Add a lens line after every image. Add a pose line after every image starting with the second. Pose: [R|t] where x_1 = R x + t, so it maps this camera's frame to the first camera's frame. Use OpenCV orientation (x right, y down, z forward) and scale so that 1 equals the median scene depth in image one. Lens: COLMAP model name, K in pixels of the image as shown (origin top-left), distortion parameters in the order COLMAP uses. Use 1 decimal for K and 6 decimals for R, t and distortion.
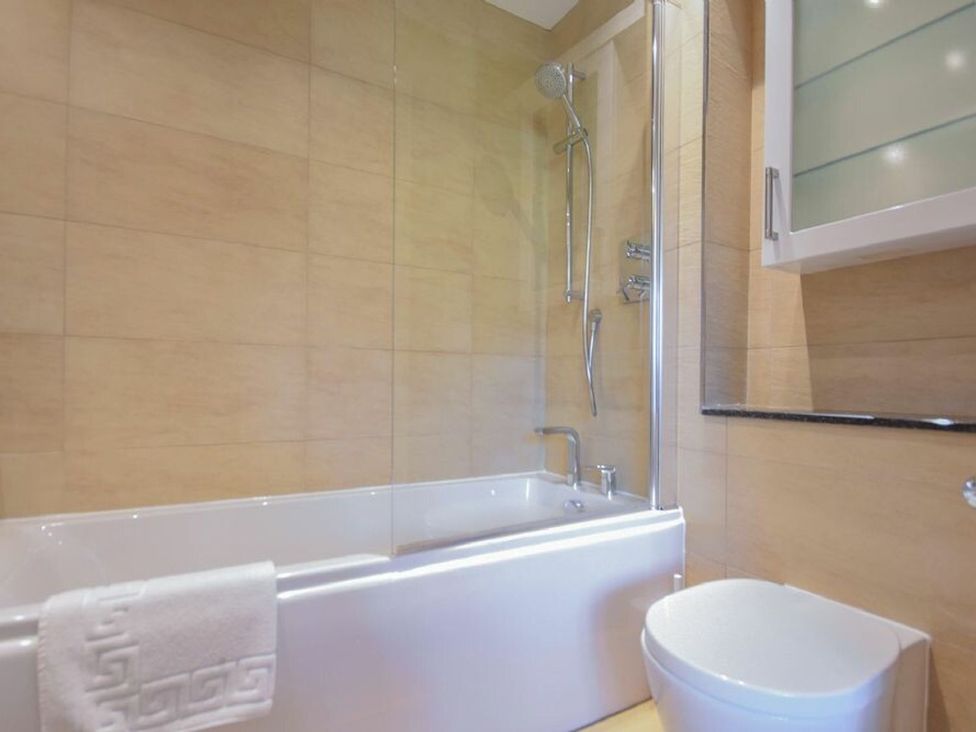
lens RADIAL K [[505.5, 0, 486.7], [0, 505.5, 385.0], [0, 0, 1]] dist [-0.004575, -0.001262]
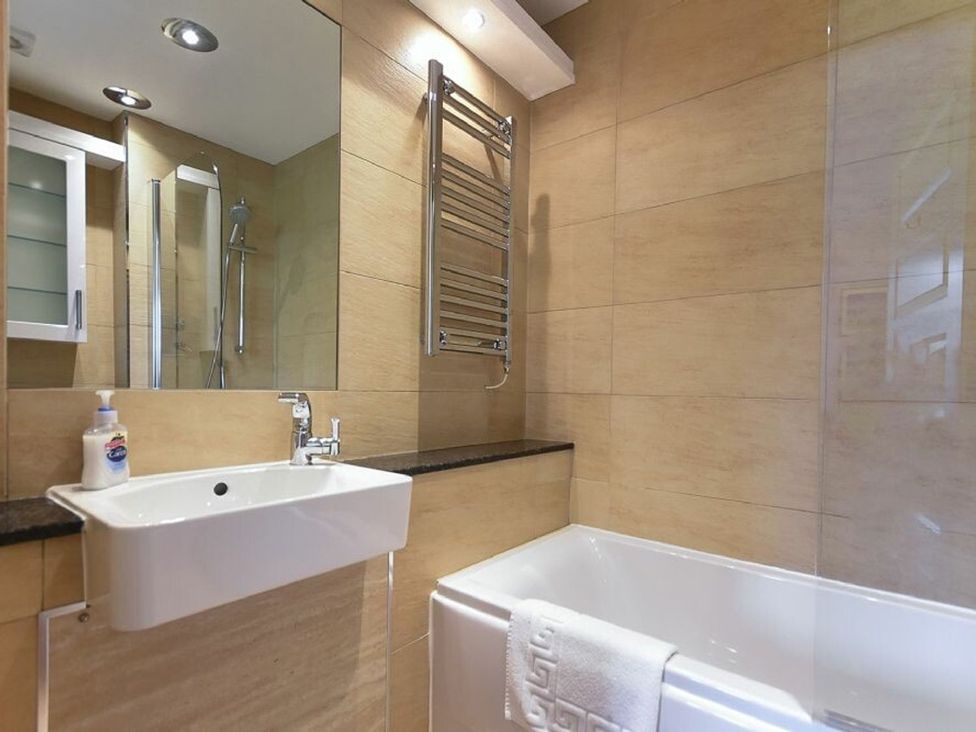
lens RADIAL K [[505.5, 0, 486.7], [0, 505.5, 385.0], [0, 0, 1]] dist [-0.004575, -0.001262]
pose [[0.347648, -0.002112, -0.937623, 0.431872], [-0.013637, 0.999880, -0.007309, -0.170188], [0.937526, 0.015327, 0.347577, 0.391377]]
